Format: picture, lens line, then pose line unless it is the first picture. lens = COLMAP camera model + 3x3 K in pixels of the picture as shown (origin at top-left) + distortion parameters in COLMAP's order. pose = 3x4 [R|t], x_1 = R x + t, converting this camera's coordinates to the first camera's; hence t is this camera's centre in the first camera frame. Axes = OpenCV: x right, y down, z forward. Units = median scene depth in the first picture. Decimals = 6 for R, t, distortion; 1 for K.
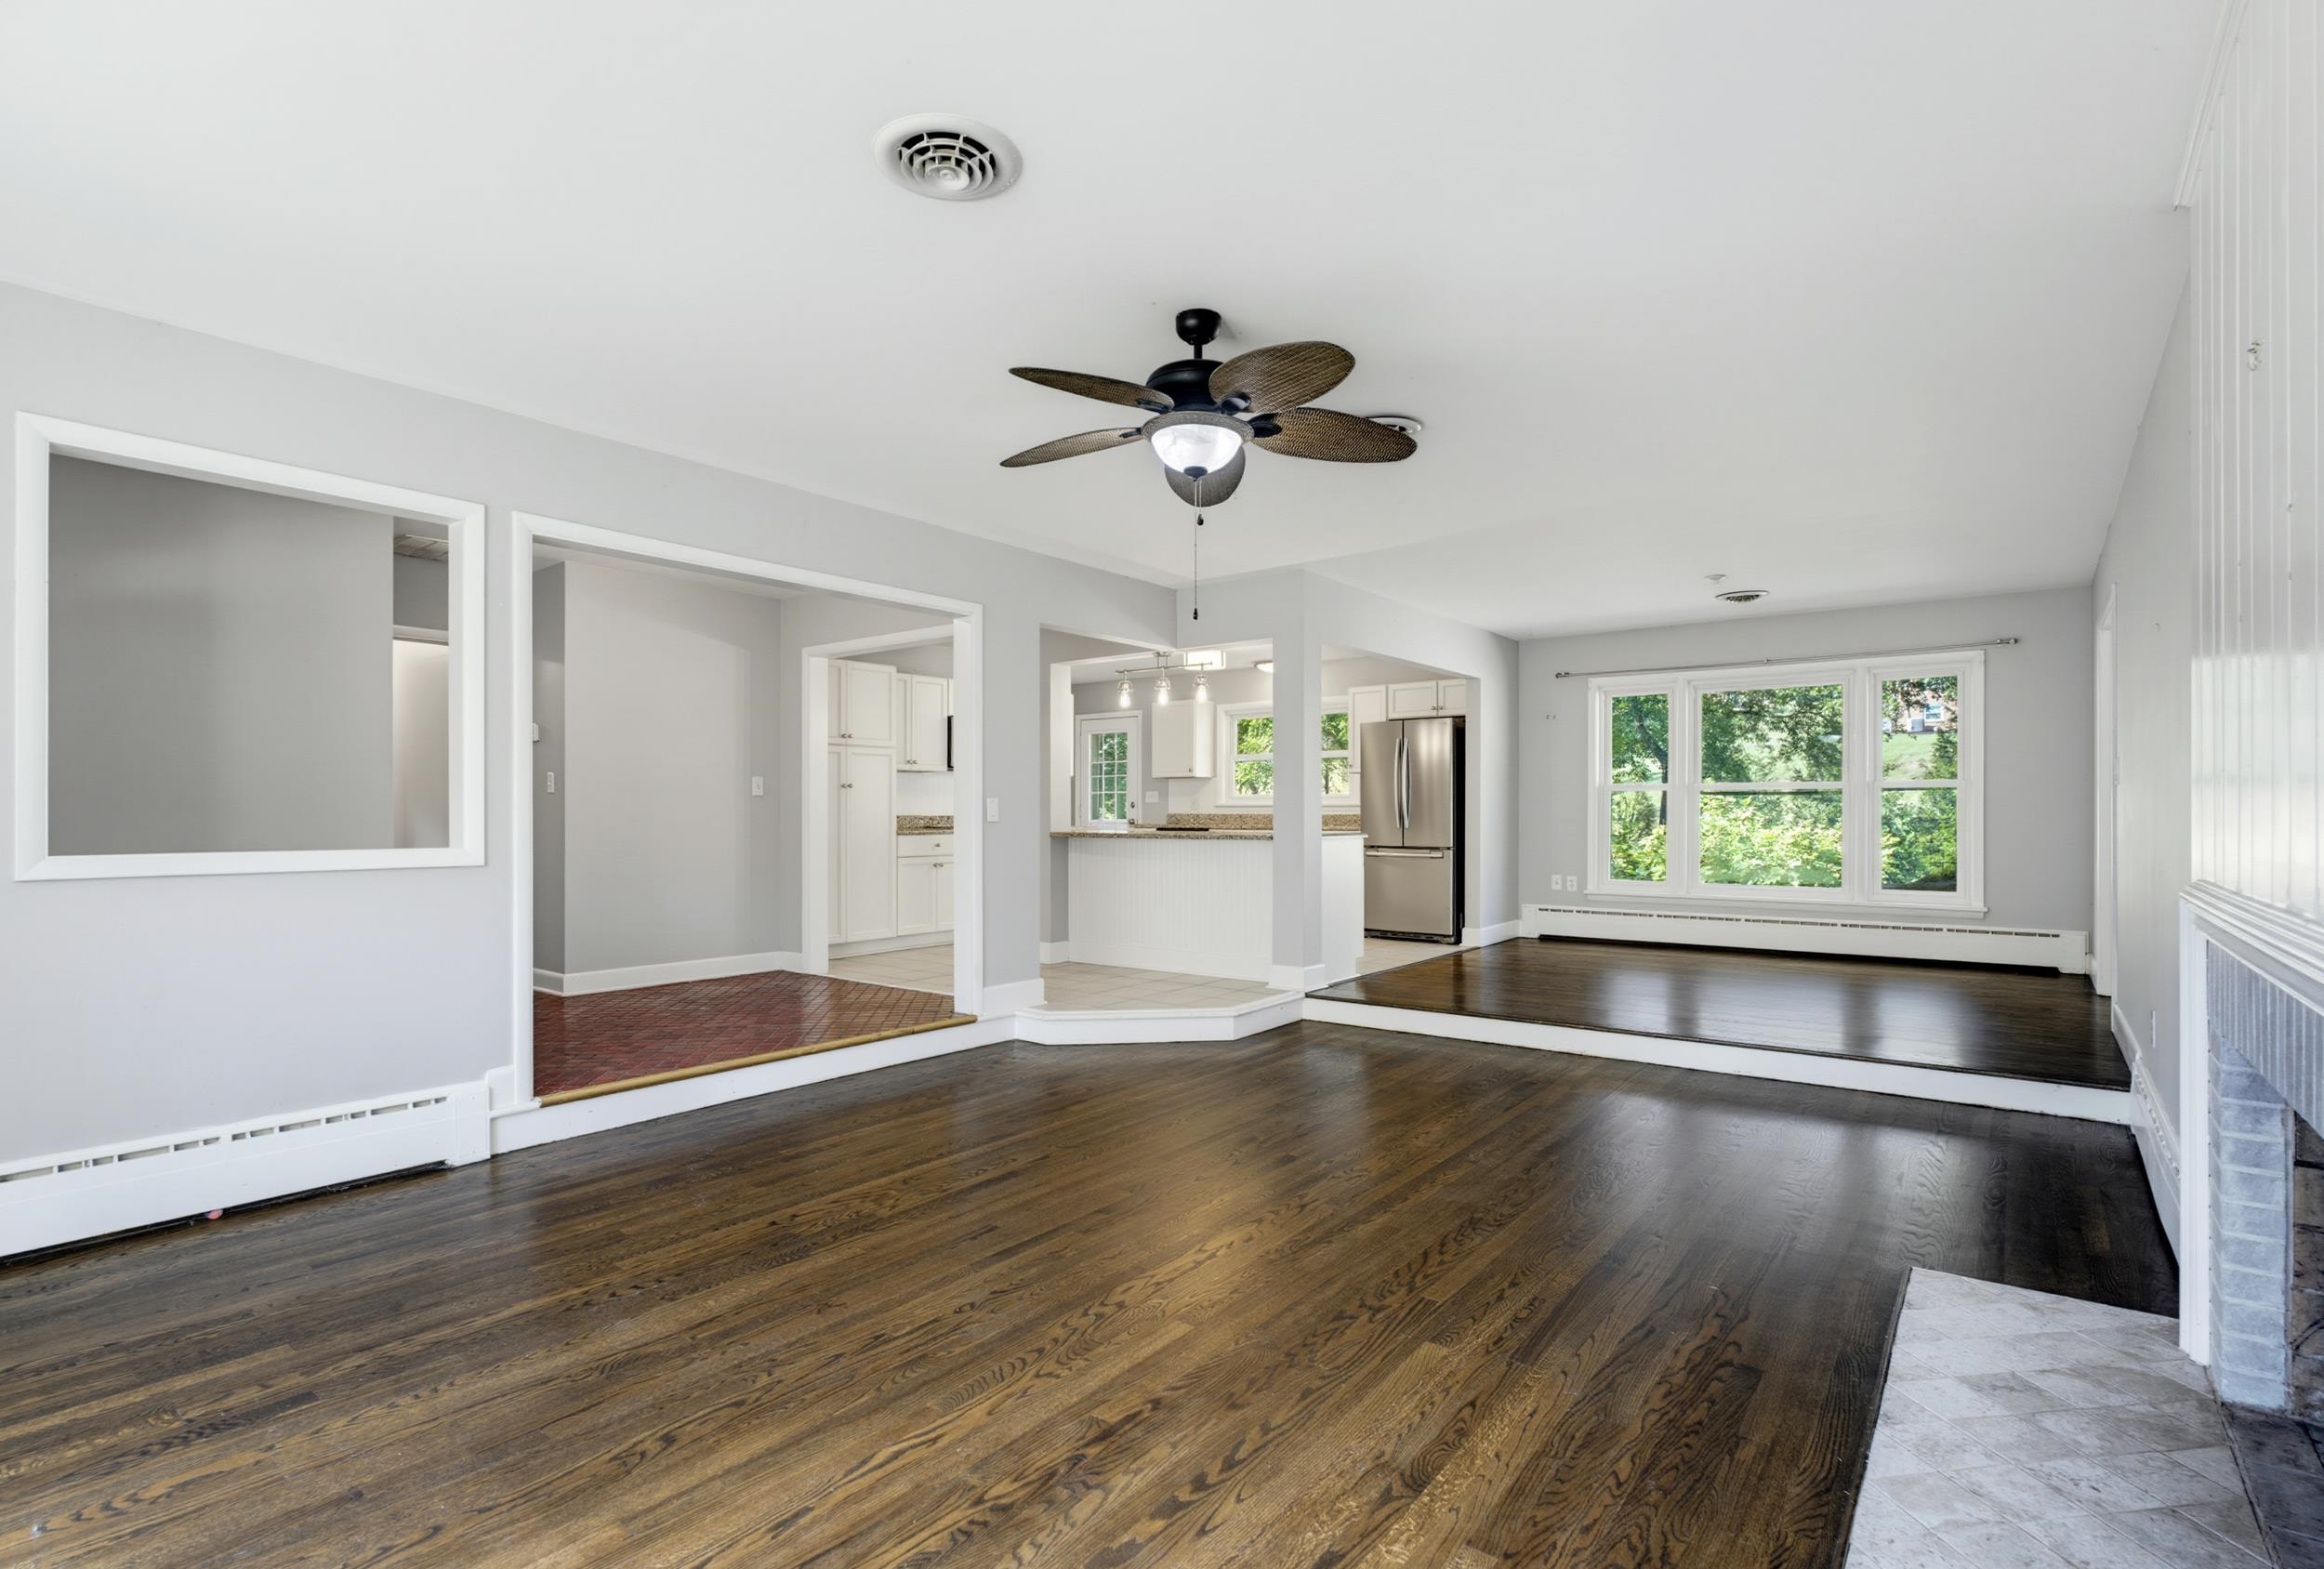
lens RADIAL K [[1076.6, 0, 1164.3], [0, 1076.6, 812.8], [0, 0, 1]] dist [-0.014694, 0.005288]
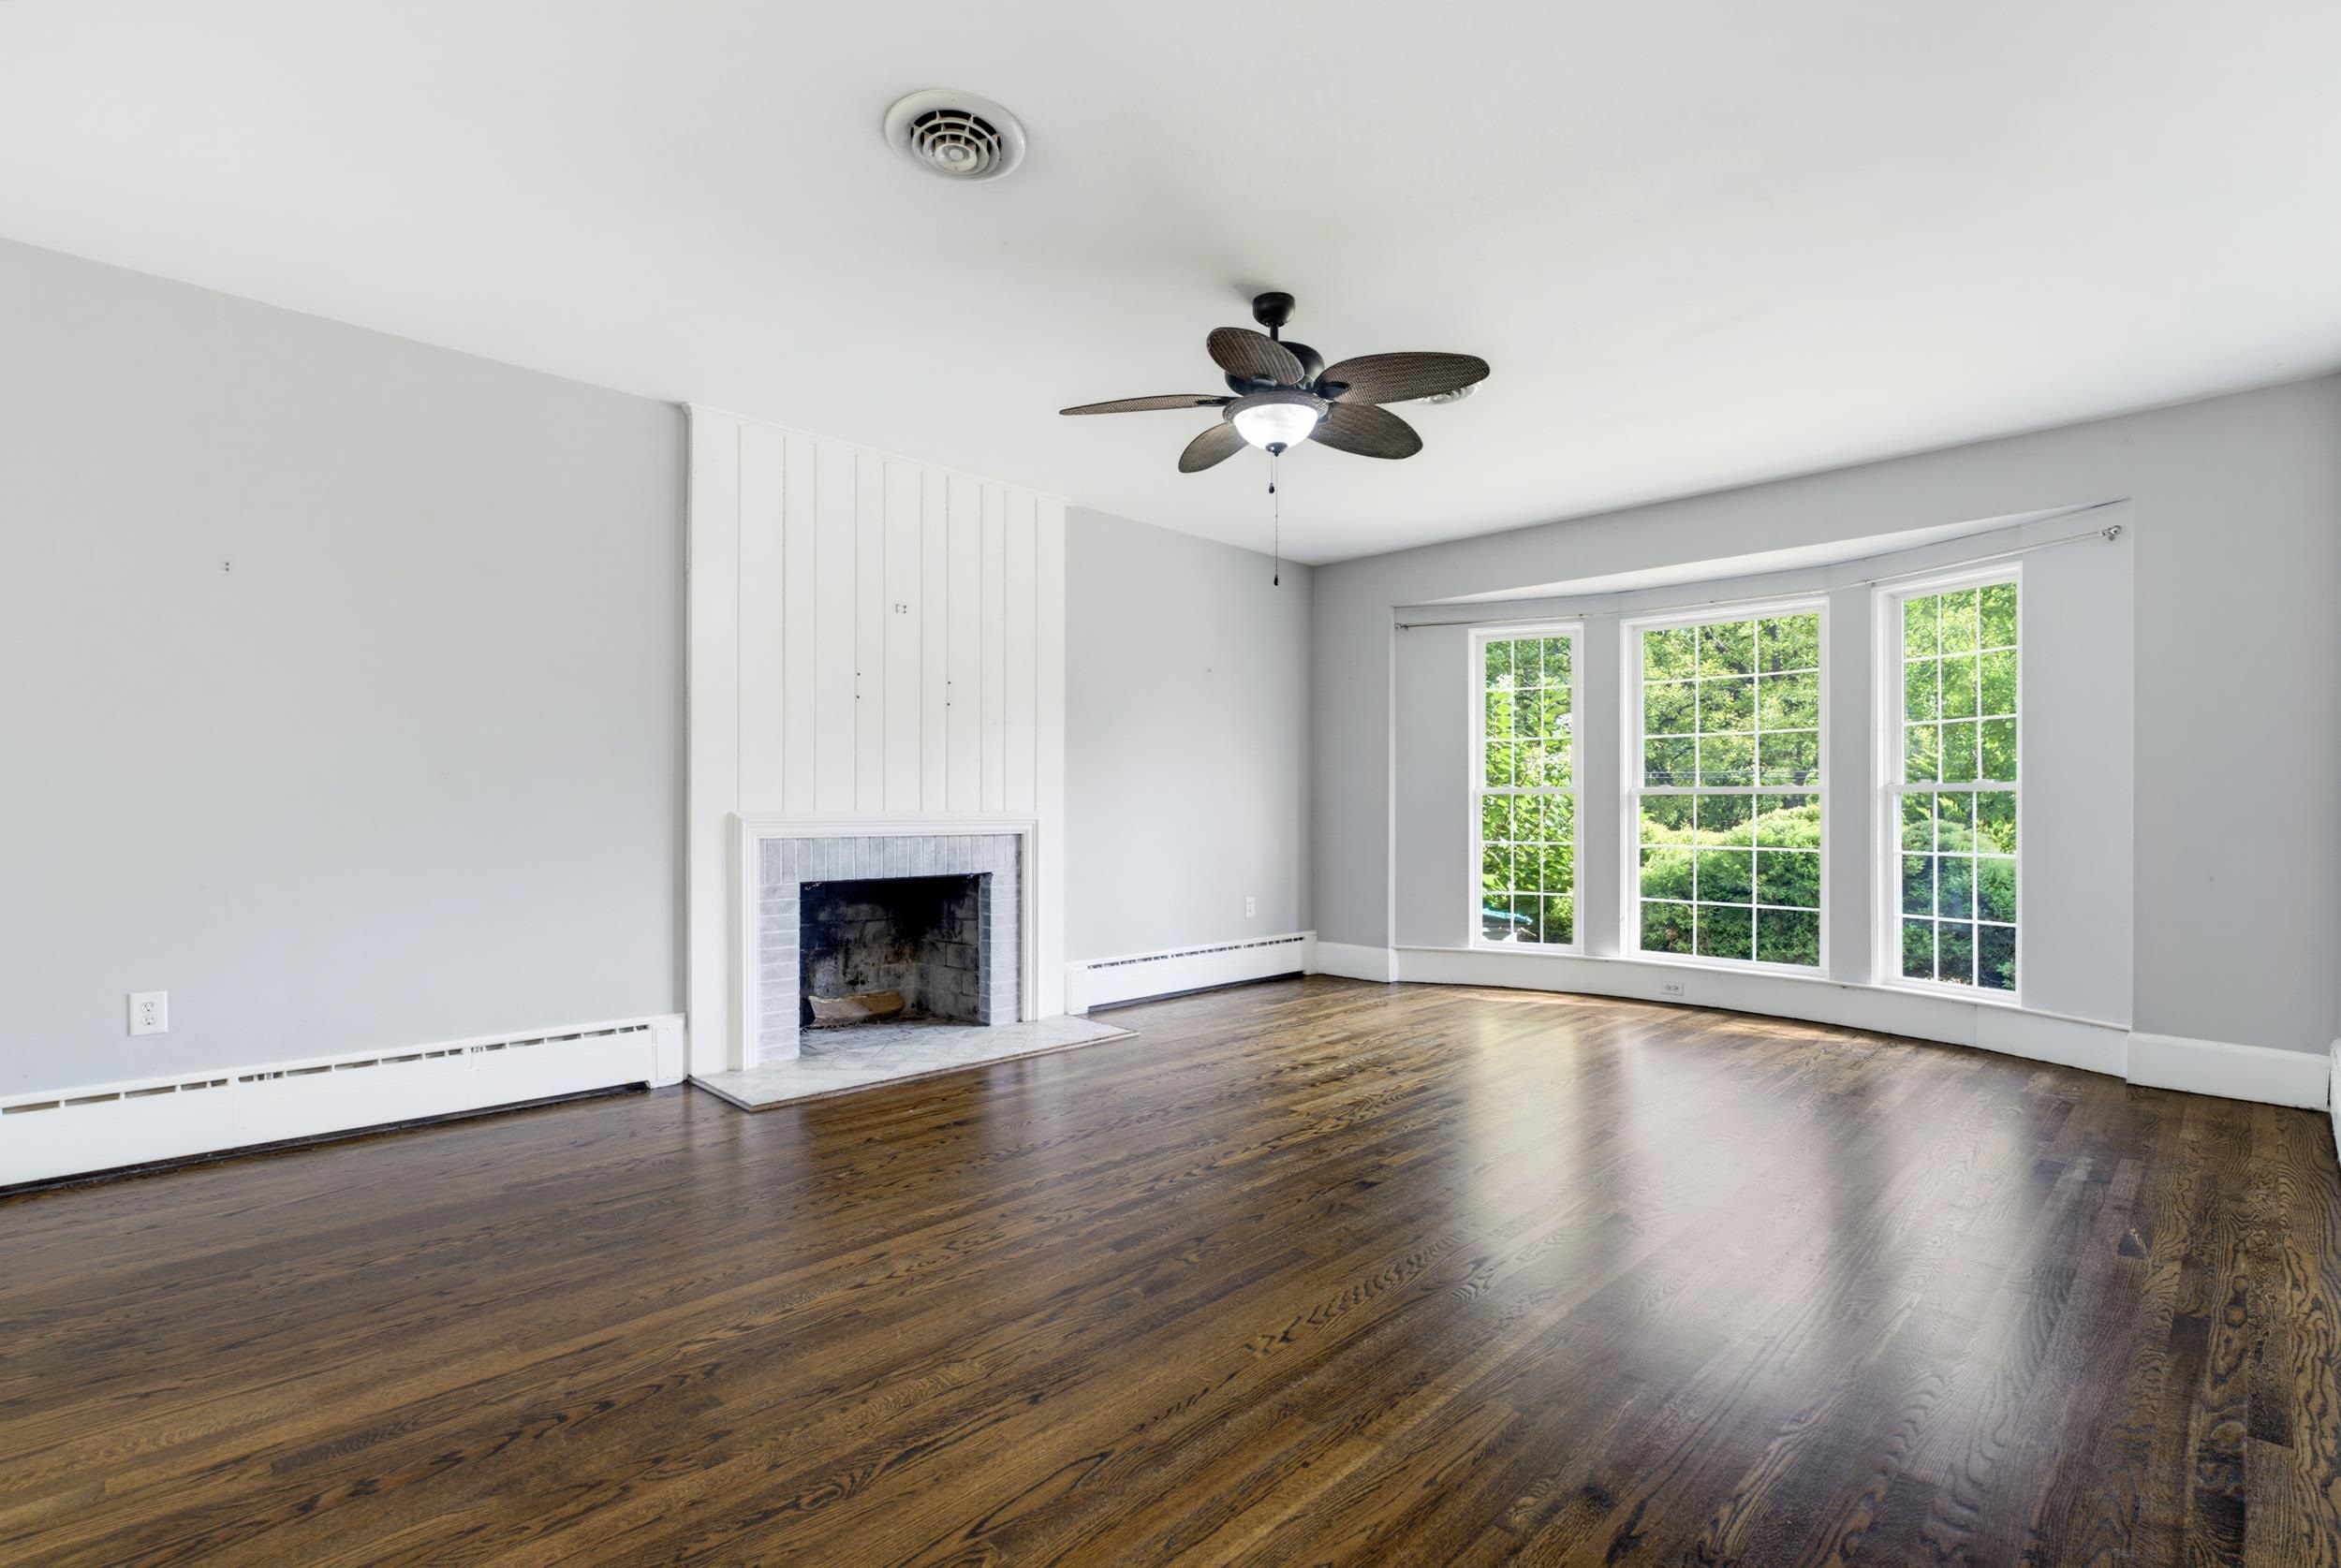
lens RADIAL K [[1084.4, 0, 1216.2], [0, 1084.4, 805.8], [0, 0, 1]] dist [-0.014694, 0.005288]
pose [[-0.995259, -0.000311, 0.097258, -0.013962], [-0.000418, 0.999999, -0.001078, 0.035516], [-0.097257, -0.001113, -0.995259, 1.744669]]
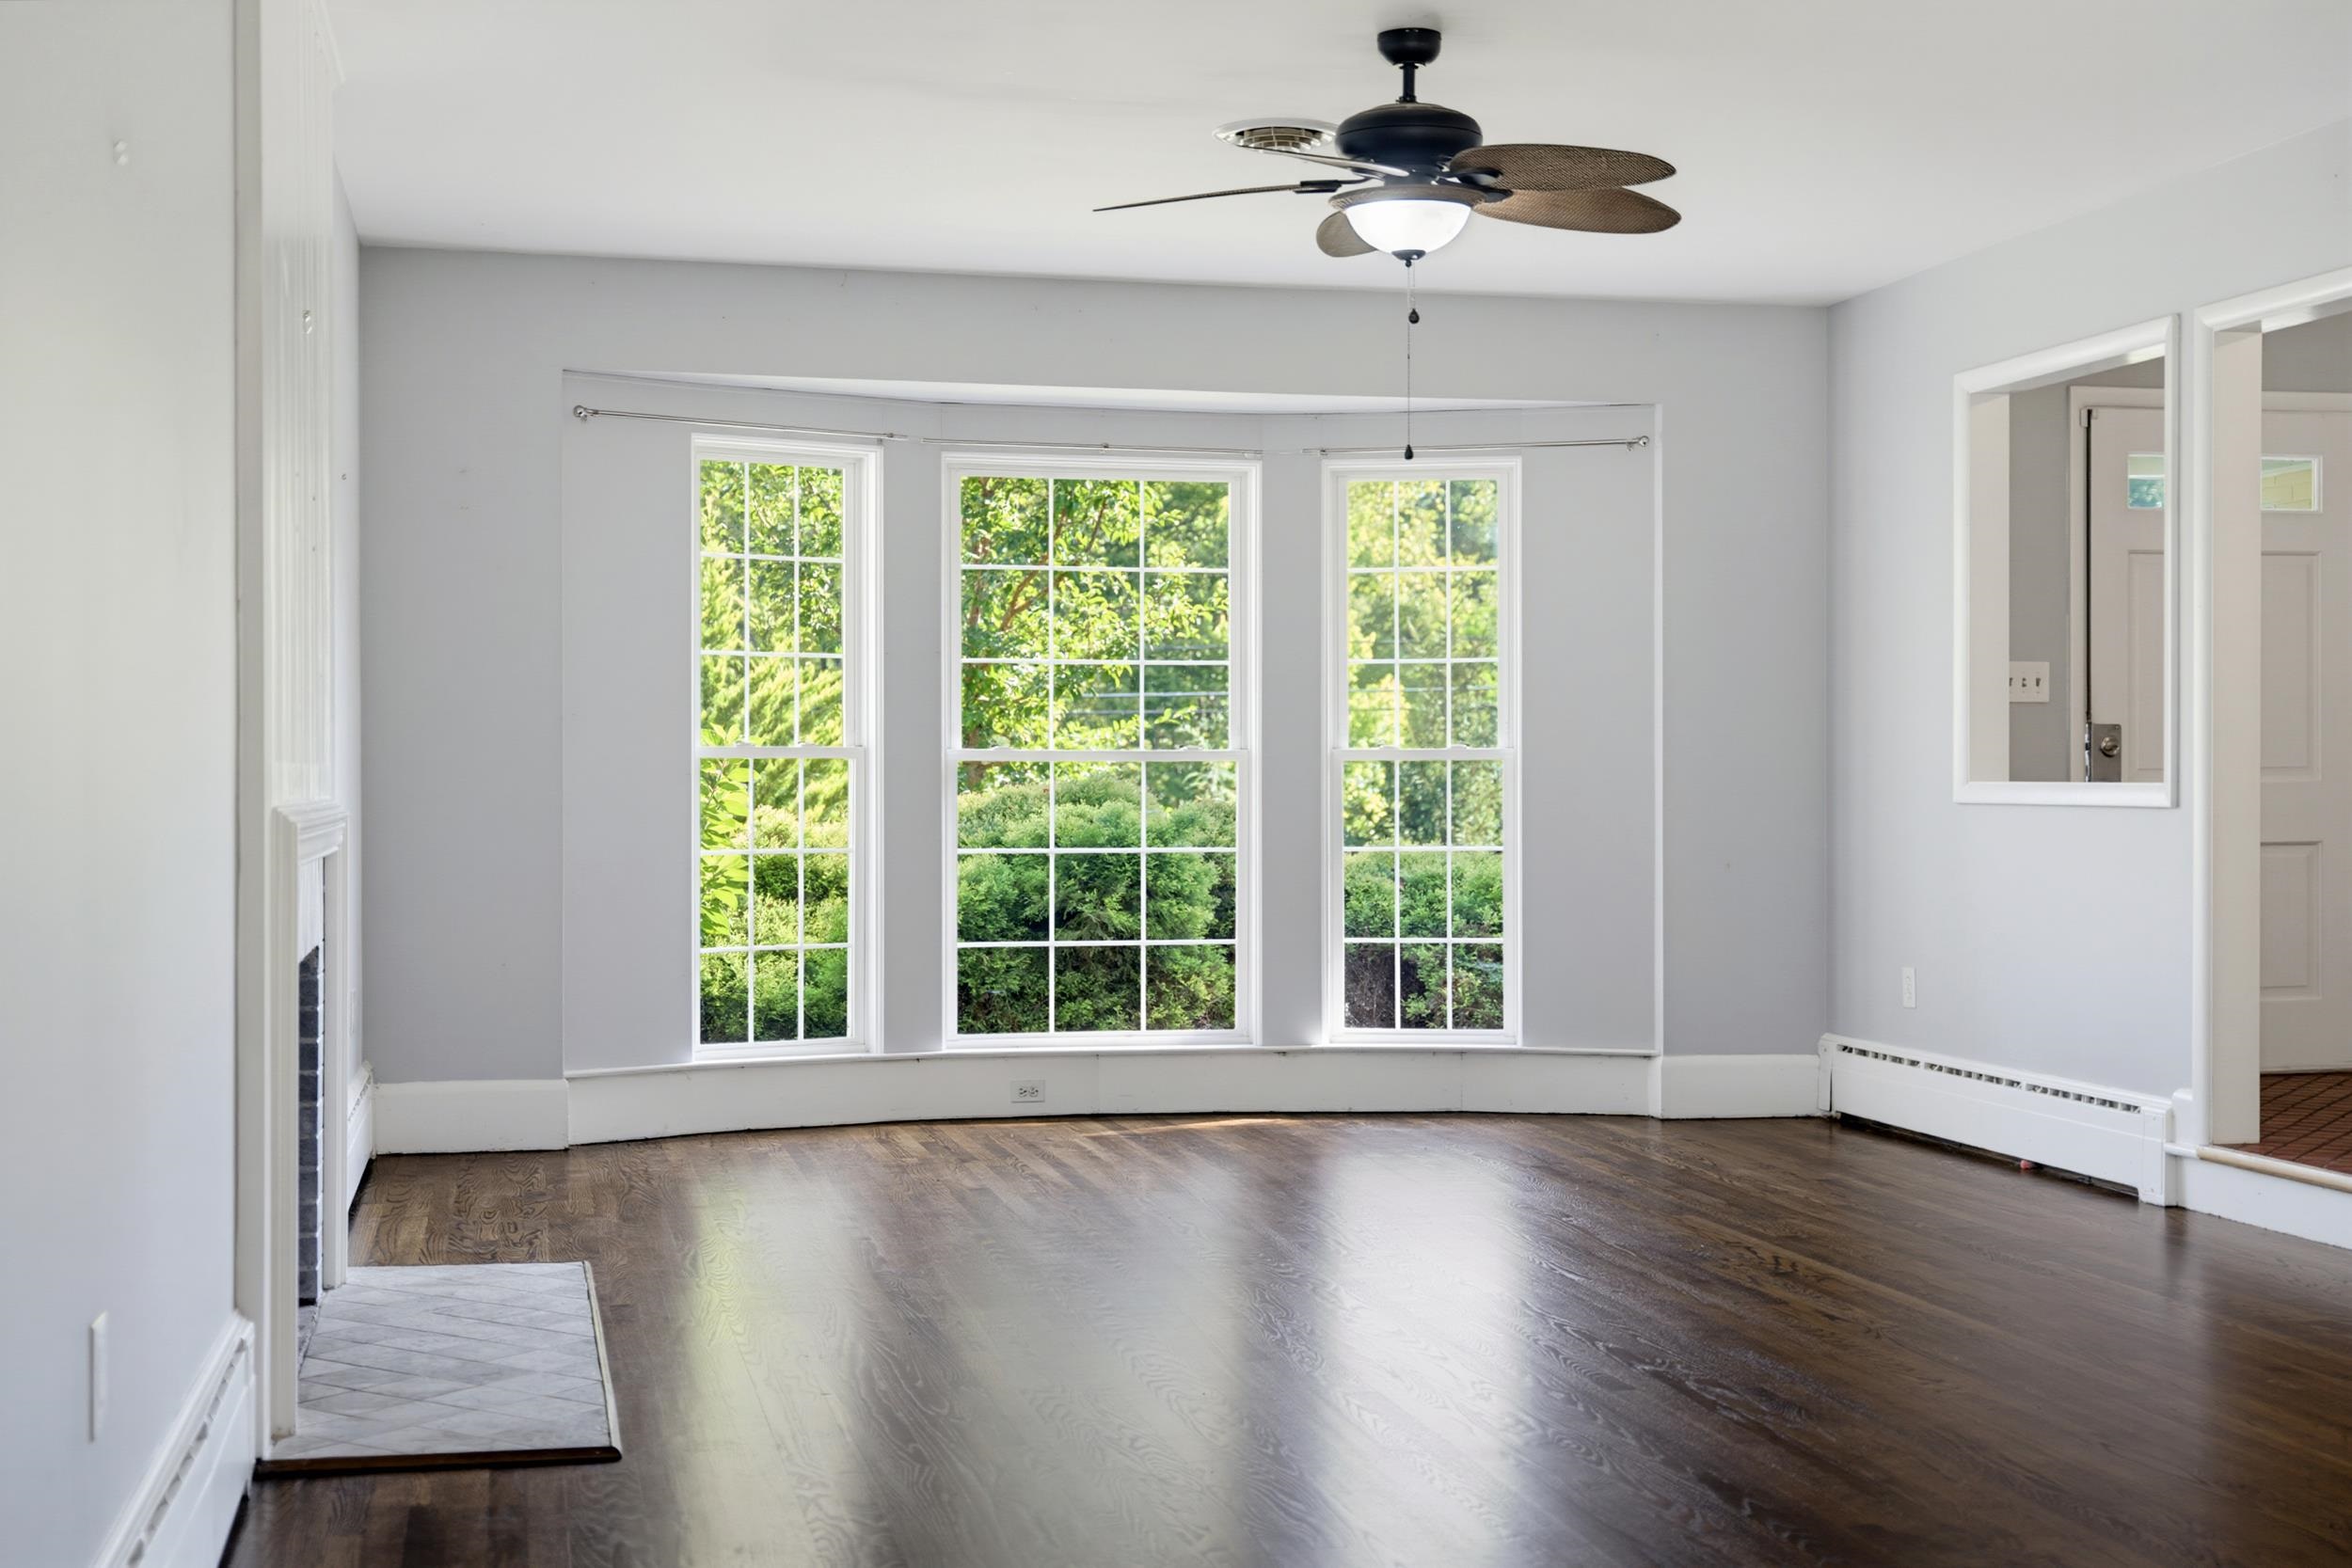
lens RADIAL K [[2935.8, 0, 1169.7], [0, 2935.8, 793.8], [0, 0, 1]] dist [0.025345, 0.000000]
pose [[-0.631511, 0.005033, -0.775350, 1.395746], [0.000369, 0.999981, 0.006191, 0.028951], [0.775367, 0.003623, -0.631501, 1.791682]]
